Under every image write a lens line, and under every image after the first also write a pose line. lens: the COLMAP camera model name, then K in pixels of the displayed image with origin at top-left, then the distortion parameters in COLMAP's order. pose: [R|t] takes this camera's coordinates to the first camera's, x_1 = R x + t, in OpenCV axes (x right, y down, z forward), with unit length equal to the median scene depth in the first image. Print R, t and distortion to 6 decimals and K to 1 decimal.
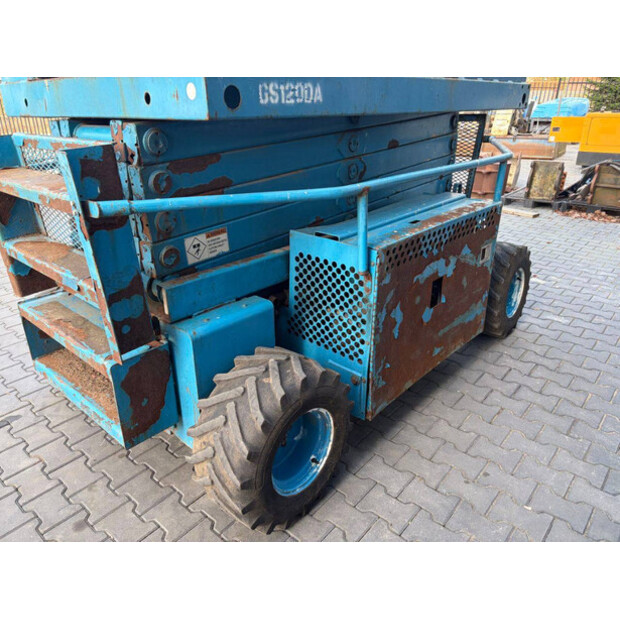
lens RADIAL K [[467.1, 0, 307.5], [0, 467.1, 308.9], [0, 0, 1]] dist [0.046110, -0.048423]
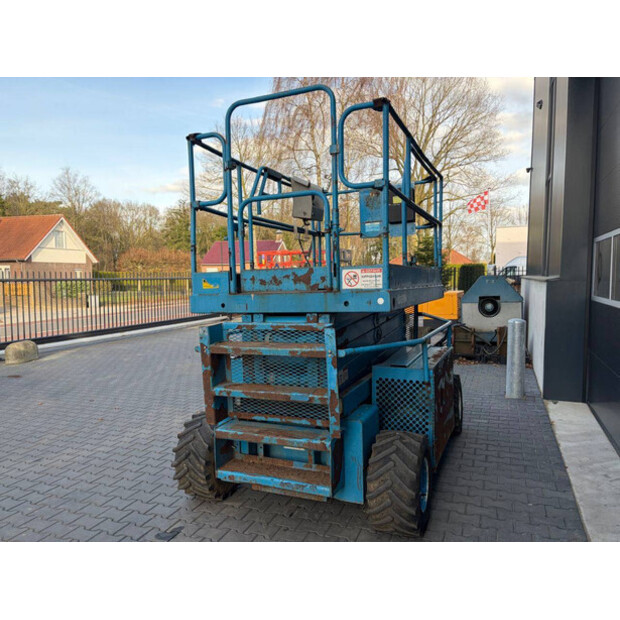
lens RADIAL K [[467.1, 0, 311.6], [0, 467.1, 308.7], [0, 0, 1]] dist [0.046110, -0.048423]
pose [[0.945360, -0.033782, 0.324274, -0.827127], [0.146875, 0.932101, -0.331082, 0.183006], [-0.291072, 0.360619, 0.886133, -0.590604]]
